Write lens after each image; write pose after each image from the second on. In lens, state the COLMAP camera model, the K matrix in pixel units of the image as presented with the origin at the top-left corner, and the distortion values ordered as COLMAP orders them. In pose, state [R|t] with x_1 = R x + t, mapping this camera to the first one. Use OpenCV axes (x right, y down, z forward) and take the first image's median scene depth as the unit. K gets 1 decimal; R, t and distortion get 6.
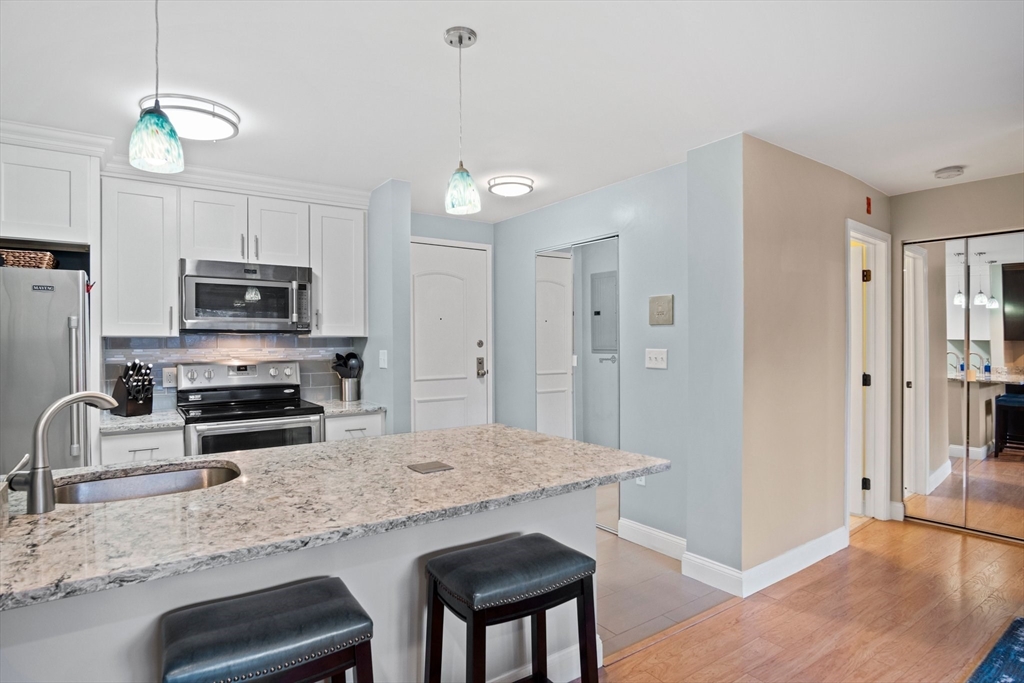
lens RADIAL K [[559.8, 0, 512.0], [0, 559.8, 341.5], [0, 0, 1]] dist [-0.023108, 0.002336]
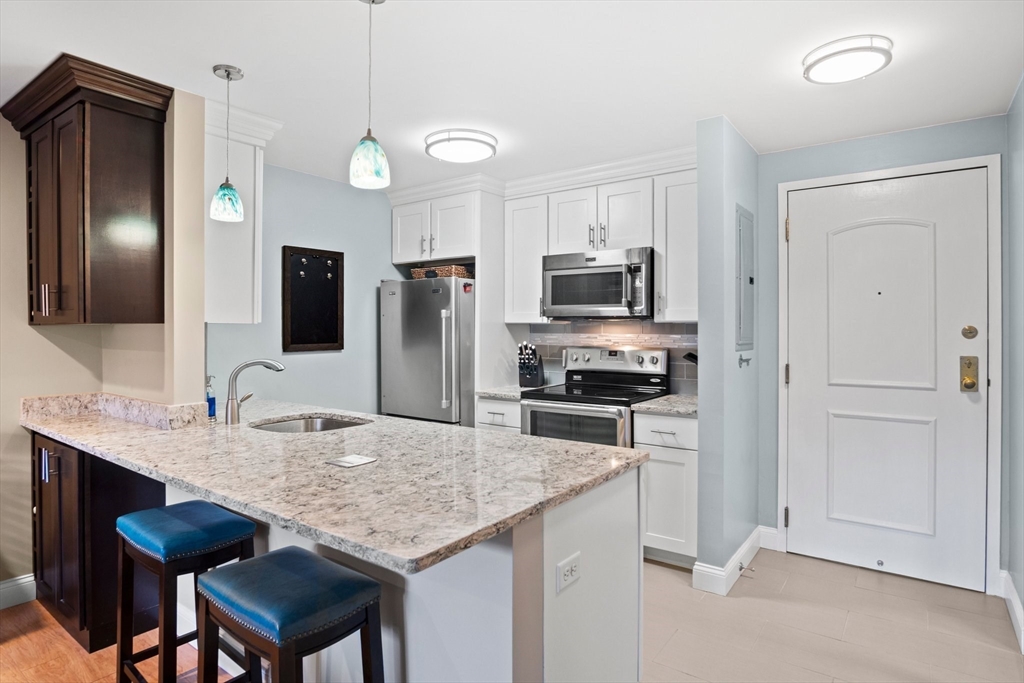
lens RADIAL K [[562.9, 0, 514.4], [0, 562.9, 325.6], [0, 0, 1]] dist [-0.029444, 0.006954]
pose [[0.310164, 0.000528, -0.950683, 0.446726], [-0.000654, 1.000000, 0.000342, -0.003758], [0.950683, 0.000516, 0.310165, 0.506946]]
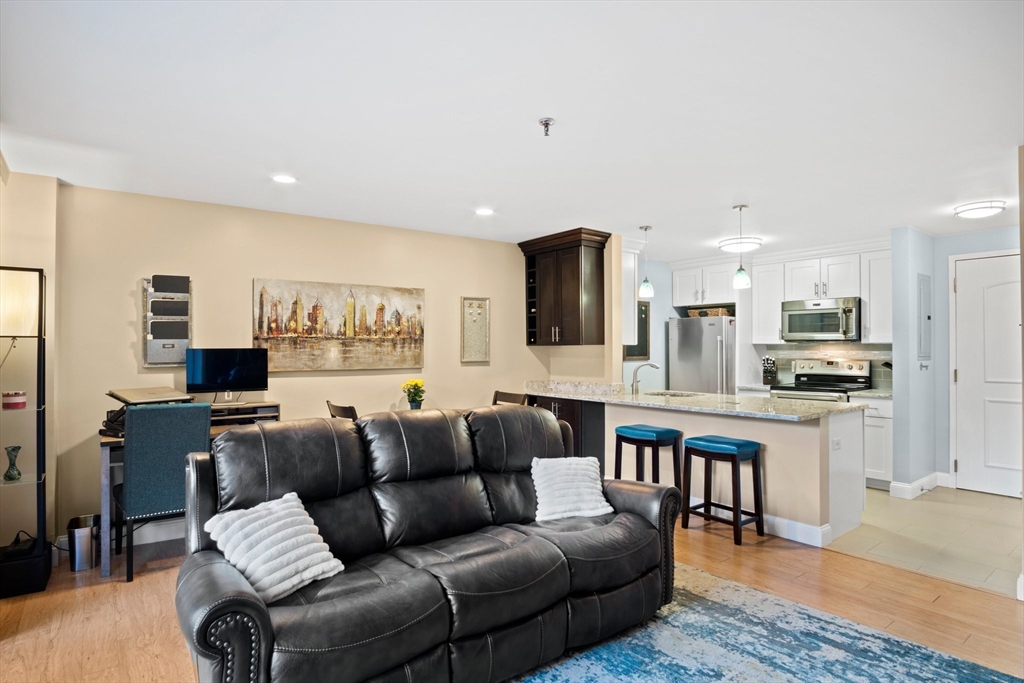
lens RADIAL K [[559.8, 0, 512.0], [0, 559.8, 341.5], [0, 0, 1]] dist [-0.023108, 0.002336]
pose [[0.037833, -0.006293, -0.999264, 1.089043], [0.000638, 0.999980, -0.006274, -0.005208], [0.999284, -0.000400, 0.037836, 0.020722]]
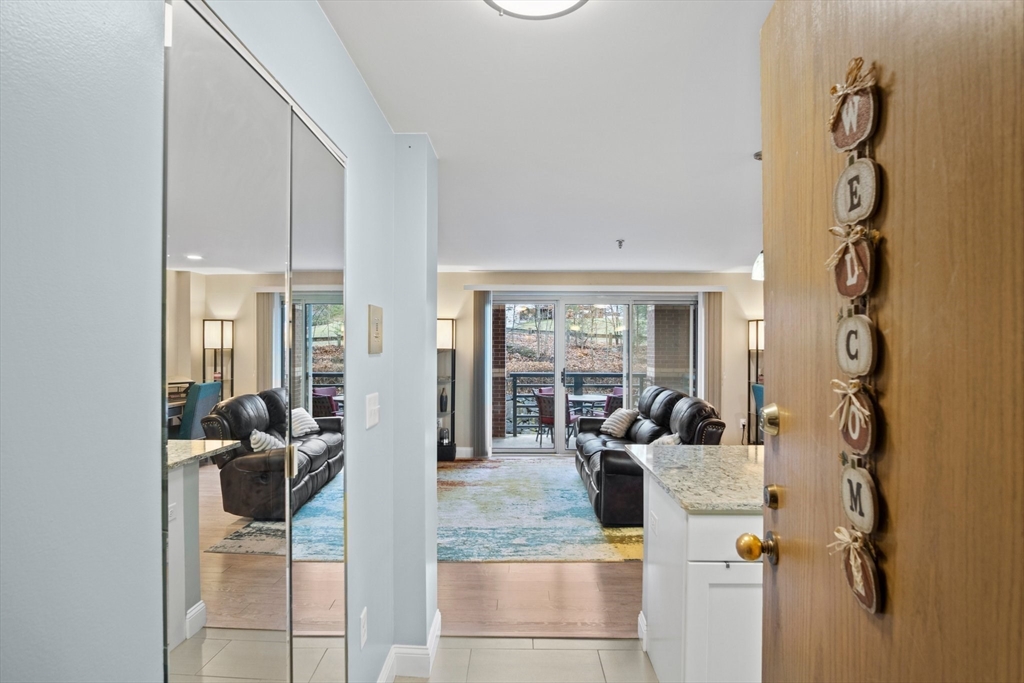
lens RADIAL K [[559.8, 0, 512.0], [0, 559.8, 341.5], [0, 0, 1]] dist [-0.023108, 0.002336]
pose [[-0.800769, 0.005001, 0.598952, -0.216898], [0.002696, 0.999985, -0.004745, -0.039354], [-0.598967, -0.002185, -0.800771, 1.336631]]
